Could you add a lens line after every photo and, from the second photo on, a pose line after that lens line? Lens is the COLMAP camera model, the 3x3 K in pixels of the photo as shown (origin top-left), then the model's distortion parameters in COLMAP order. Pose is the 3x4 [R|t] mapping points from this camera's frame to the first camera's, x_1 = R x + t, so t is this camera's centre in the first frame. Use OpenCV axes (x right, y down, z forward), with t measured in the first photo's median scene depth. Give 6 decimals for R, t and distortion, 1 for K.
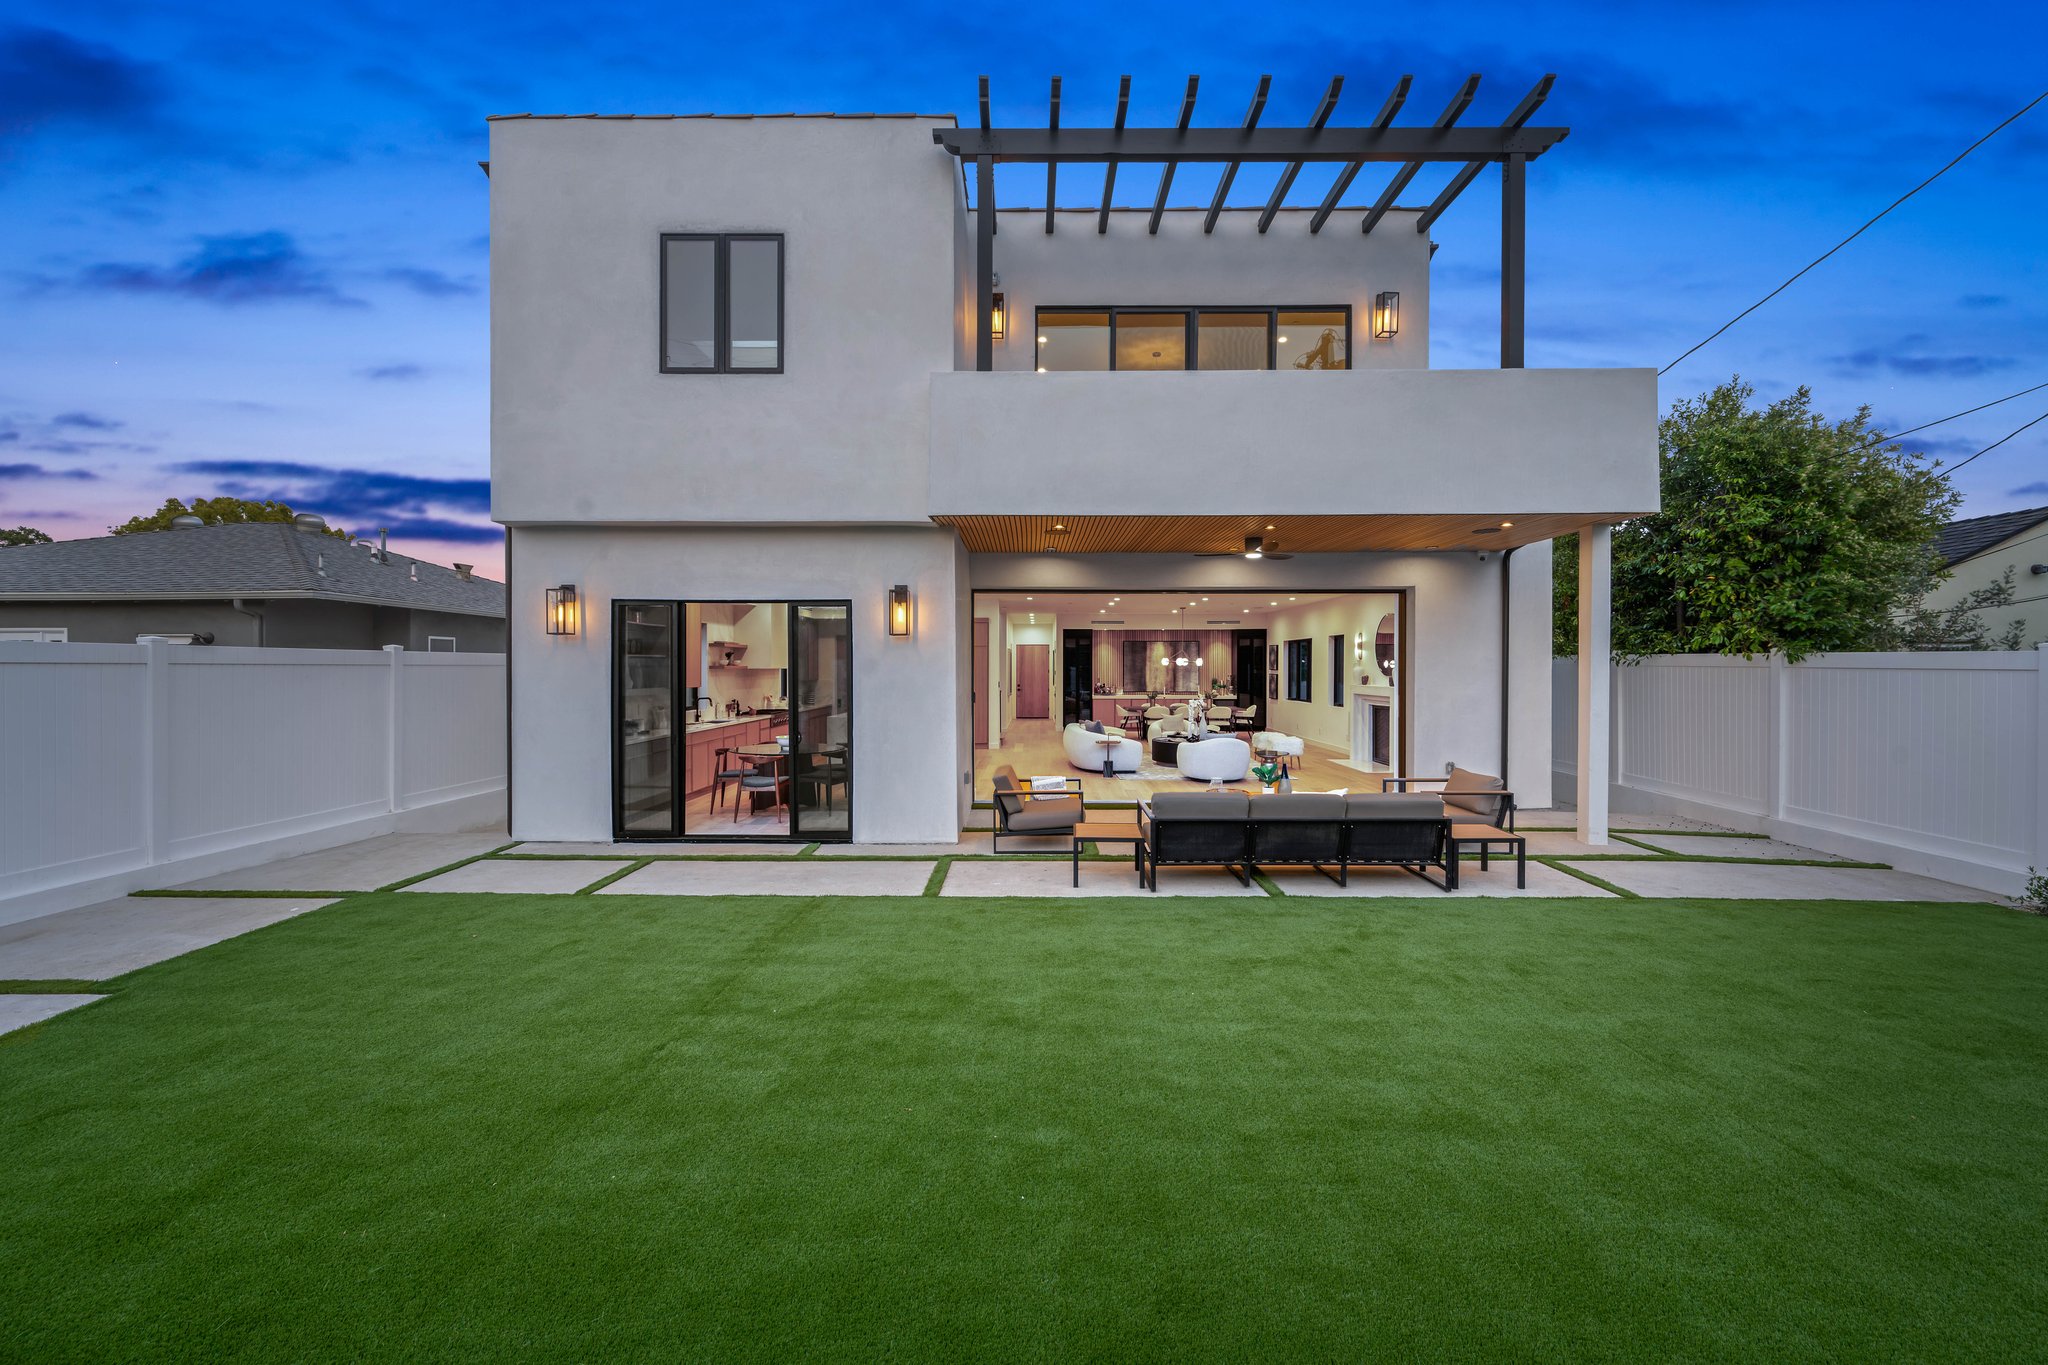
lens RADIAL K [[803.3, 0, 1024.0], [0, 803.3, 682.5], [0, 0, 1]] dist [-0.000124, 0.000121]
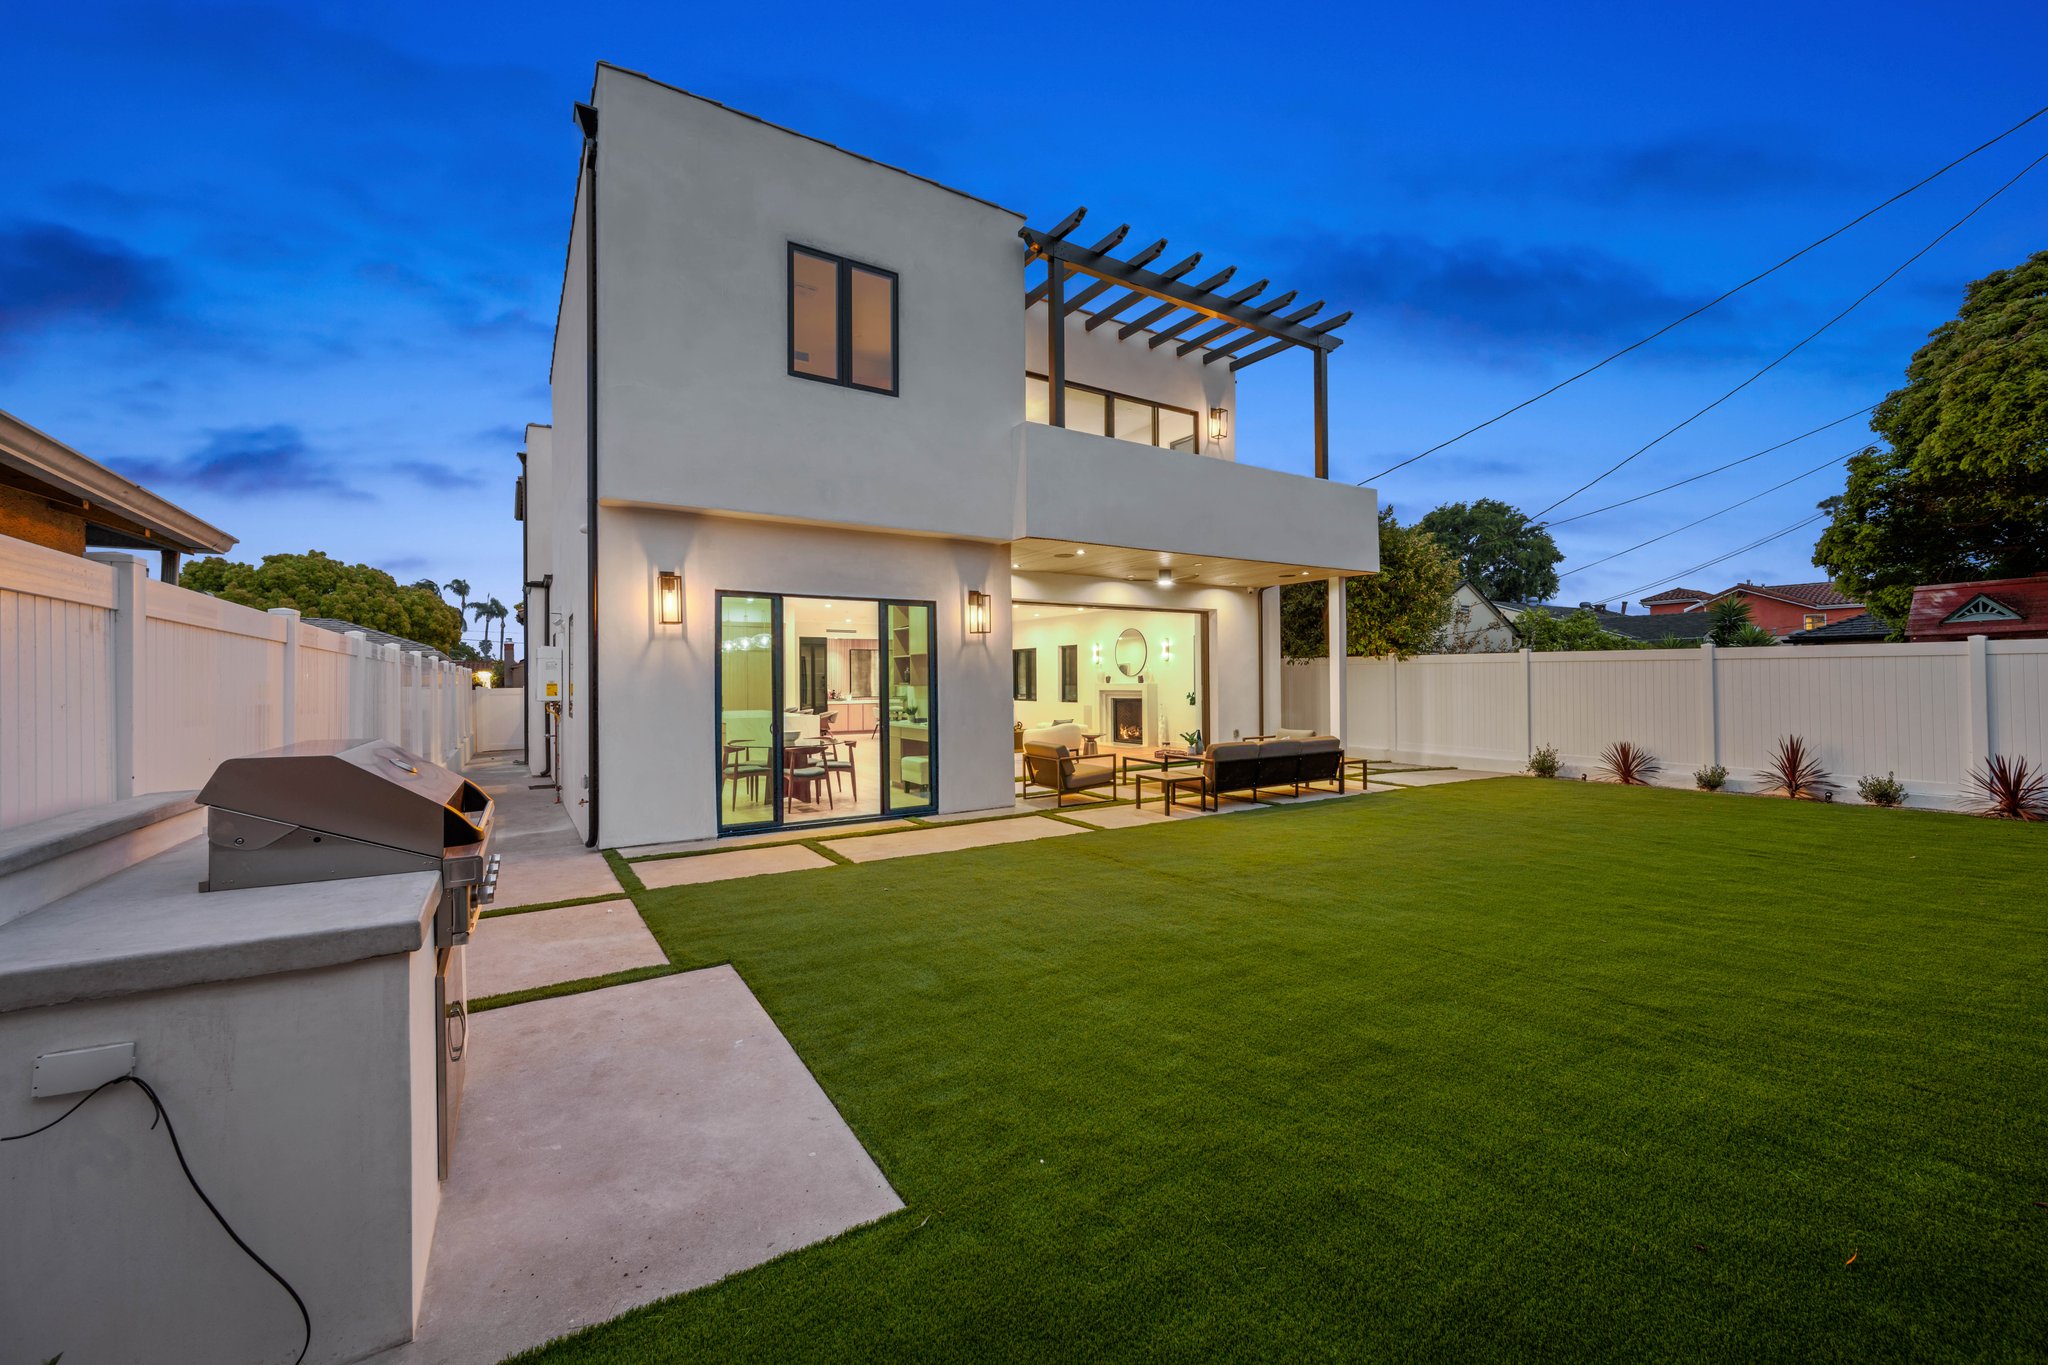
lens RADIAL K [[803.3, 0, 1024.0], [0, 803.3, 682.5], [0, 0, 1]] dist [-0.000124, 0.000121]
pose [[0.835642, -0.008803, 0.549203, -0.756382], [0.019778, 0.999705, -0.014070, 0.032450], [-0.548918, 0.022619, 0.835570, -0.024837]]
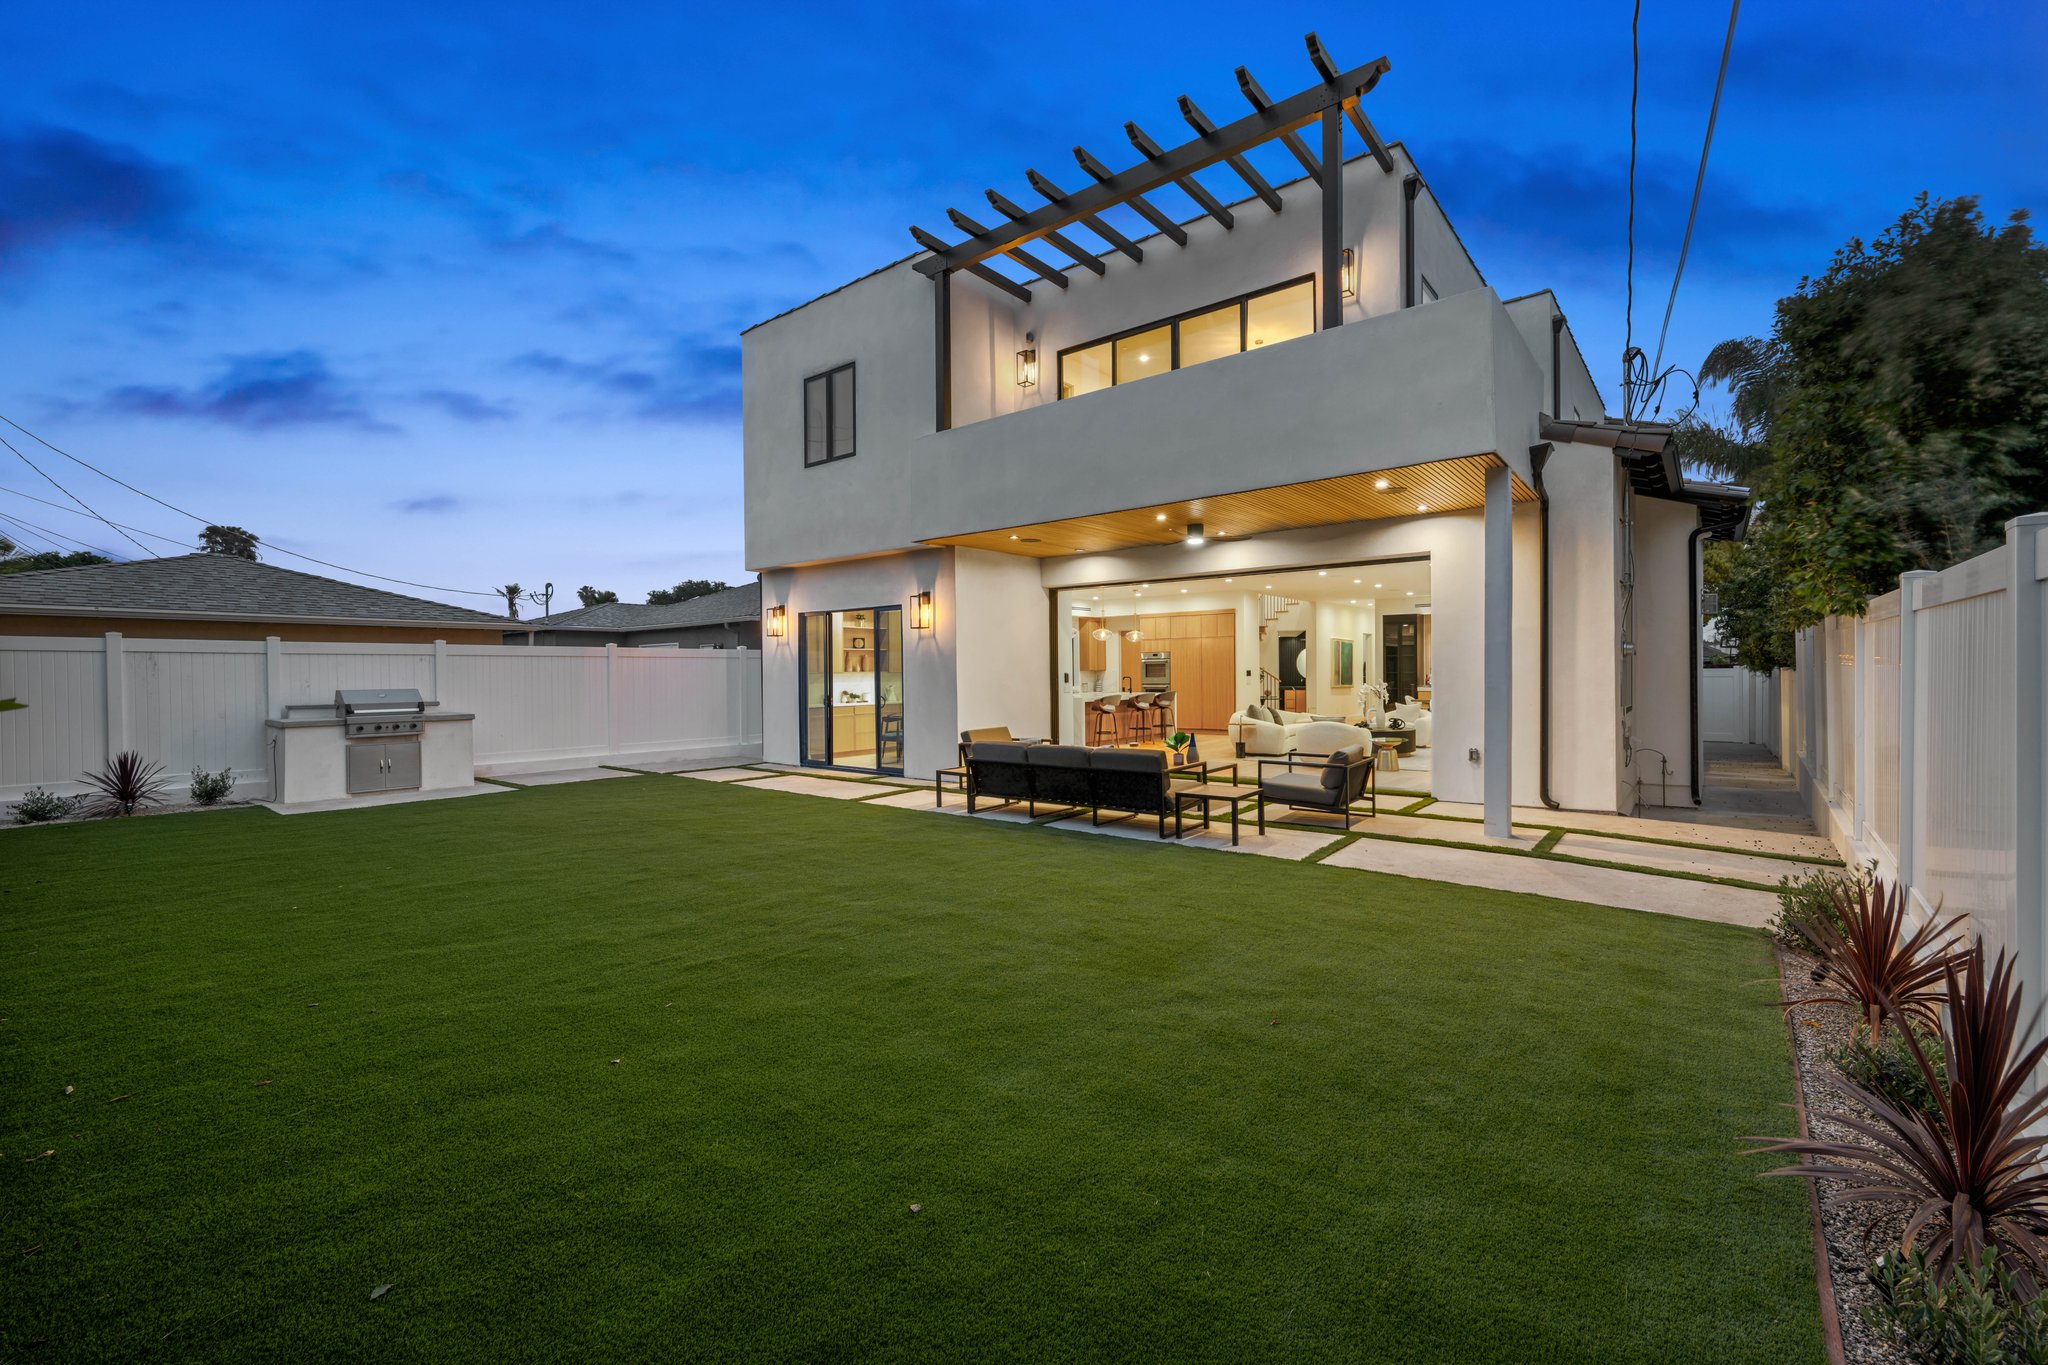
lens RADIAL K [[852.3, 0, 983.5], [0, 852.3, 690.3], [0, 0, 1]] dist [0.001024, 0.000076]
pose [[0.769229, 0.007158, -0.638933, 0.870562], [-0.003955, 0.999971, 0.006441, 0.037606], [0.638961, -0.002428, 0.769235, -0.061503]]
